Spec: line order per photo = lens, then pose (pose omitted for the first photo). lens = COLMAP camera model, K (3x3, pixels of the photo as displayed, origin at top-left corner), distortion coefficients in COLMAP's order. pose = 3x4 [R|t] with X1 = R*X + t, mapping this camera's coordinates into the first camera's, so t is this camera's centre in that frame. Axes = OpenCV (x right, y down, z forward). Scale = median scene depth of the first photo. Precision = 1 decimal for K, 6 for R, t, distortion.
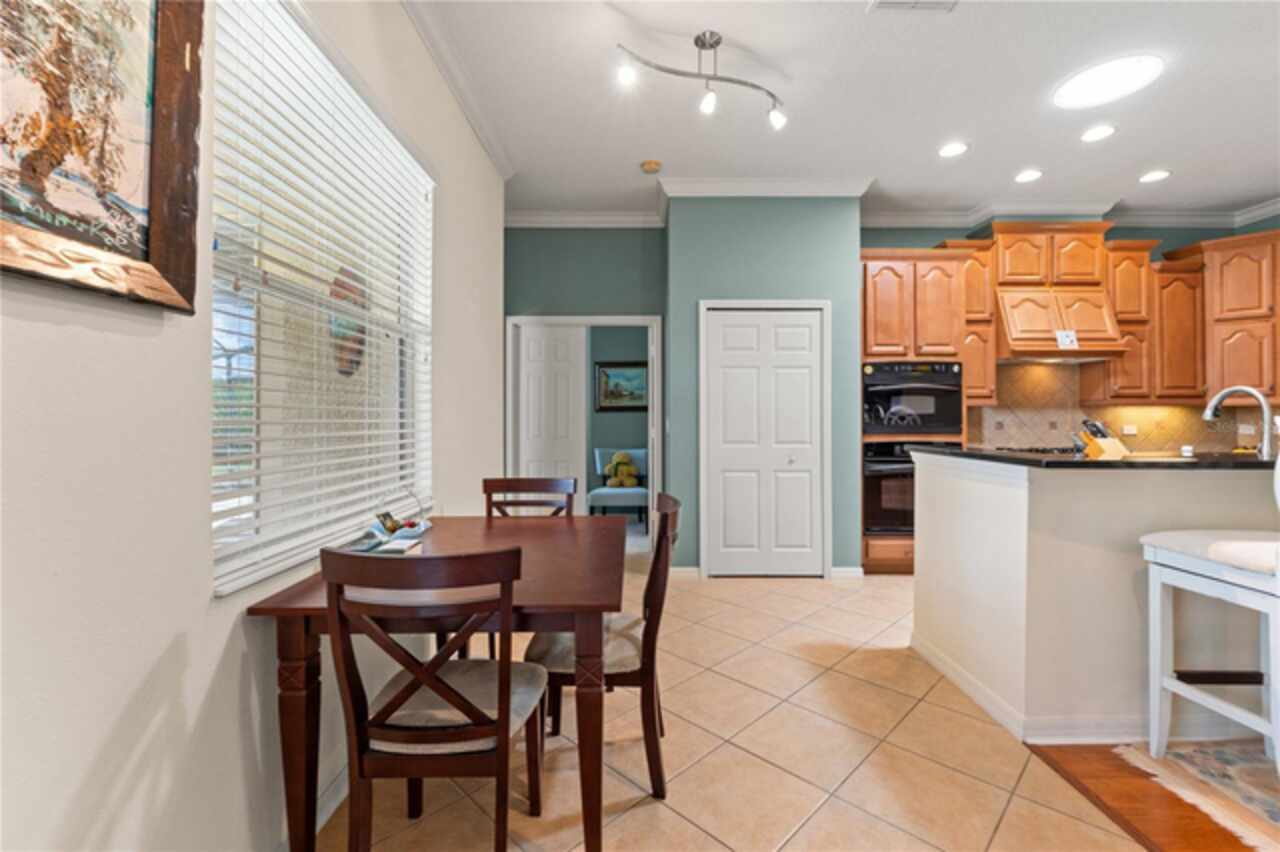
lens RADIAL K [[552.4, 0, 643.4], [0, 552.4, 411.3], [0, 0, 1]] dist [-0.001949, -0.000627]
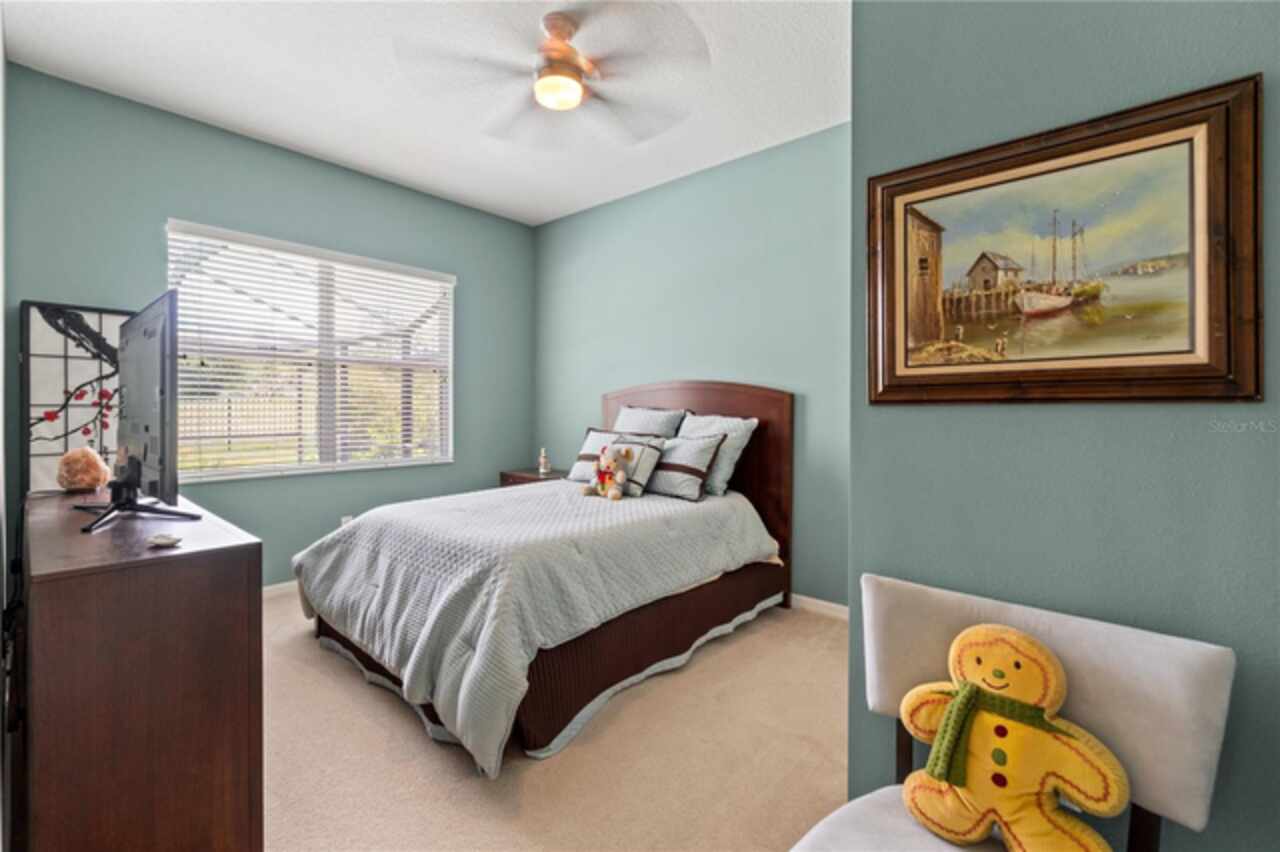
lens RADIAL K [[545.7, 0, 640.0], [0, 545.7, 426.0], [0, 0, 1]] dist [-0.001272, -0.000159]
pose [[0.747954, 0.000505, -0.663751, -0.011194], [0.008318, 0.999914, 0.010134, 0.006437], [0.663699, -0.013101, 0.747885, 0.776039]]
